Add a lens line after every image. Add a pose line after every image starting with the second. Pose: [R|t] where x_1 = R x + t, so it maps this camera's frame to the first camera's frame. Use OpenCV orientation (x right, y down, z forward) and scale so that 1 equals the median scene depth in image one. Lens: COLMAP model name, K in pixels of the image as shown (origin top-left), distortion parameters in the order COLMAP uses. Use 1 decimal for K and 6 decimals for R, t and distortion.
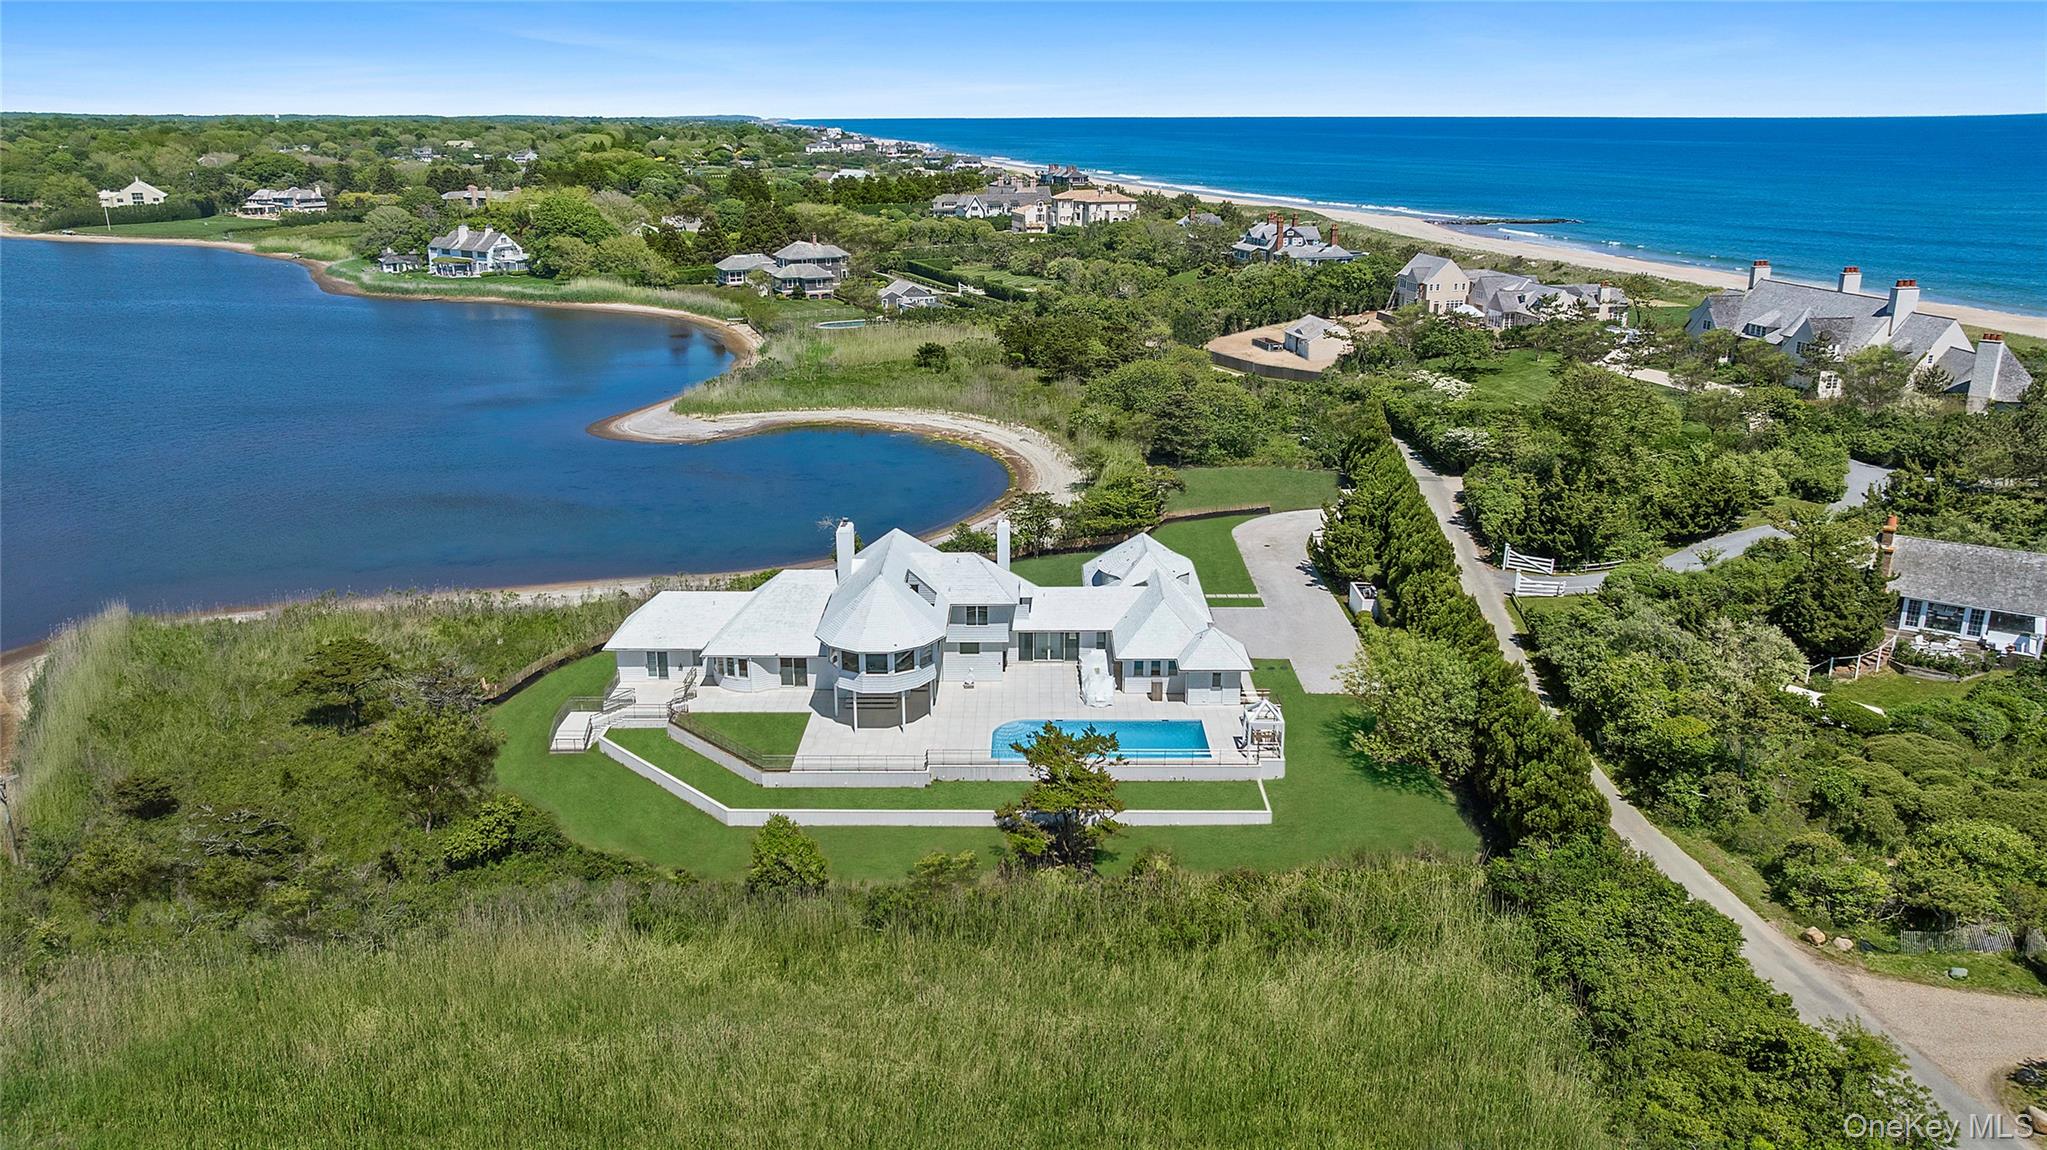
lens RADIAL K [[1523.6, 0, 1079.0], [0, 1523.6, 574.6], [0, 0, 1]] dist [-0.008836, -0.001585]
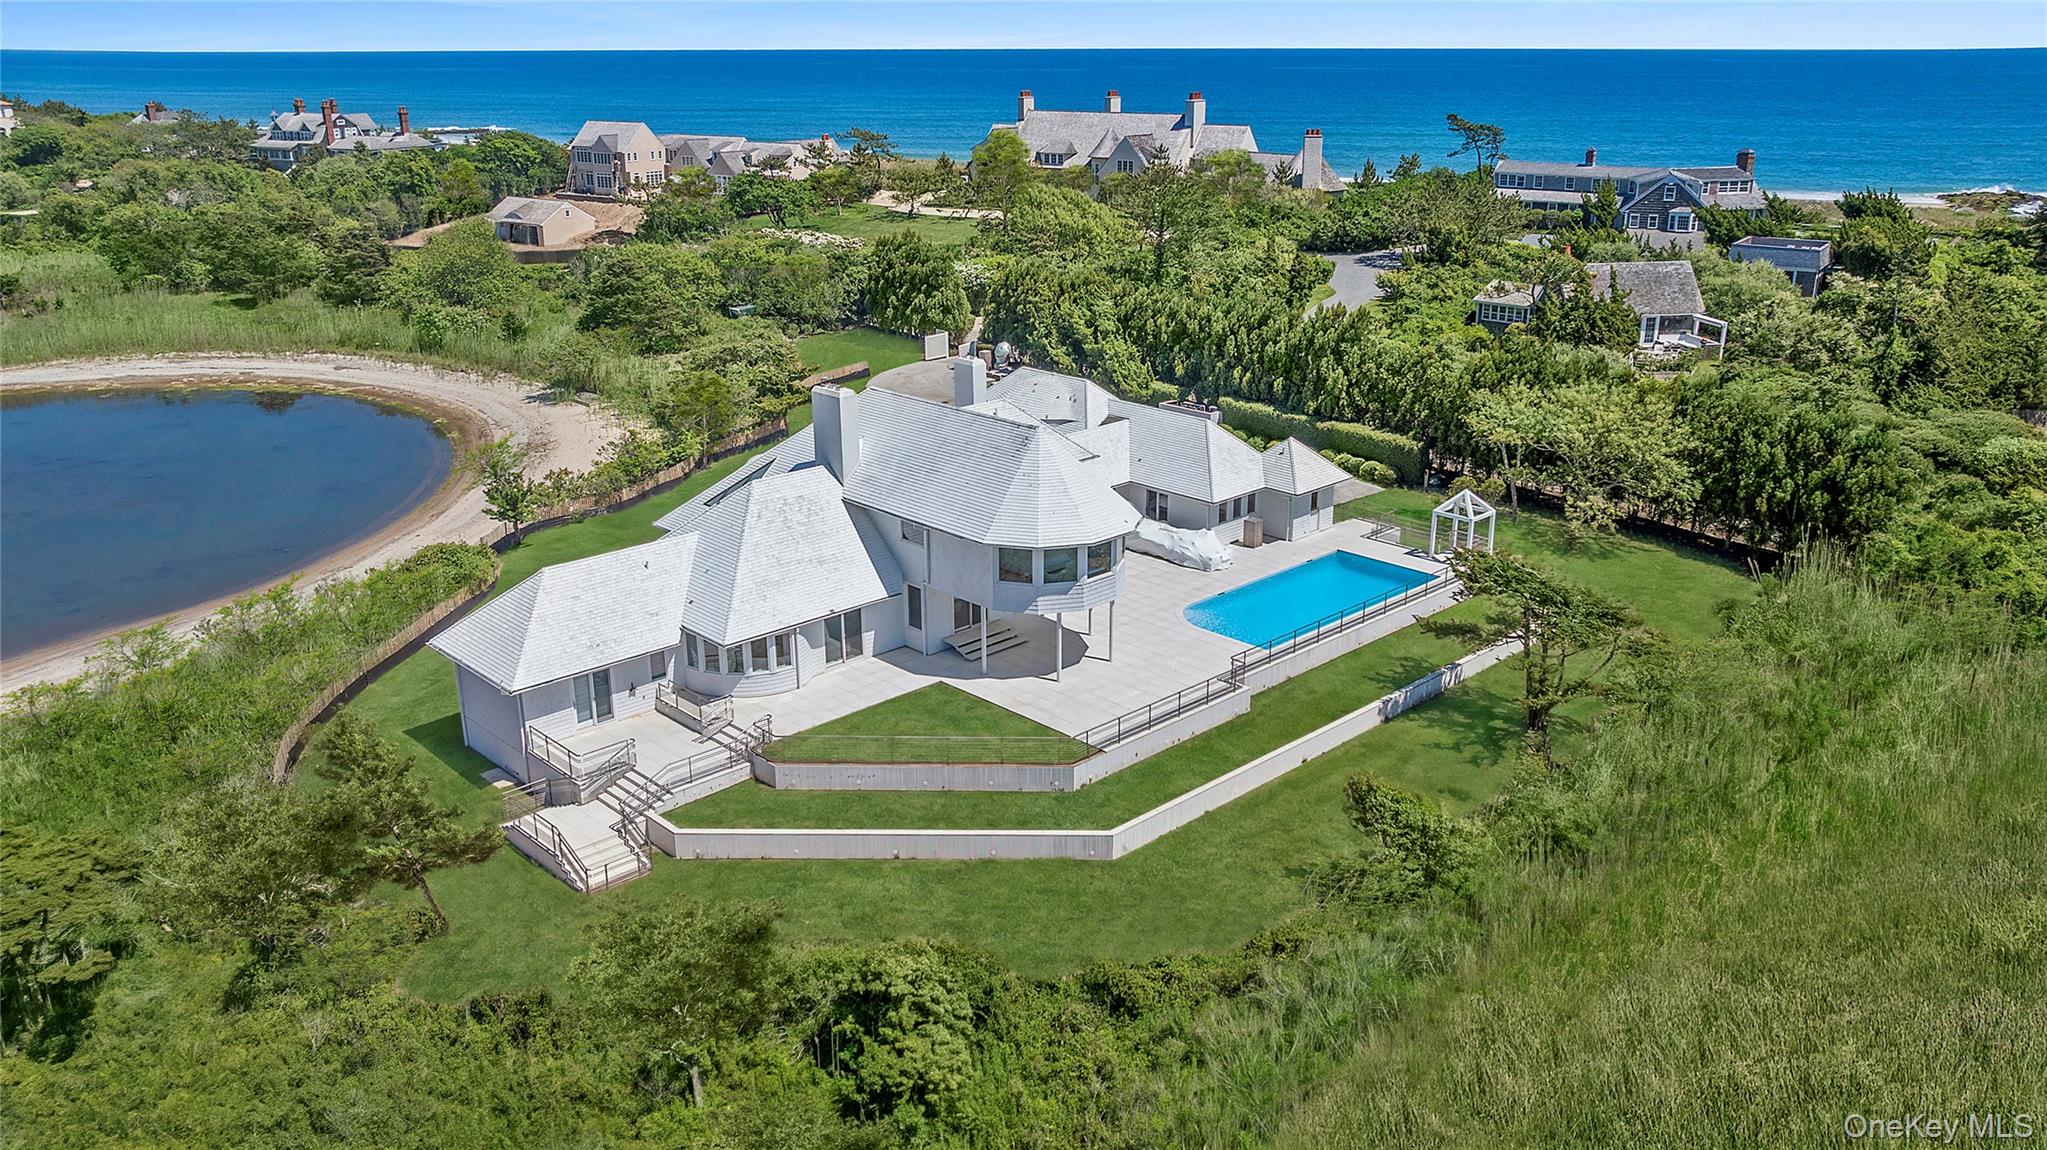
lens RADIAL K [[1523.6, 0, 1079.0], [0, 1523.6, 574.6], [0, 0, 1]] dist [-0.008836, -0.001585]
pose [[0.713162, -0.232626, 0.661276, -0.520421], [0.209256, 0.970969, 0.115895, -0.011233], [-0.669038, 0.055723, 0.741136, 0.487099]]
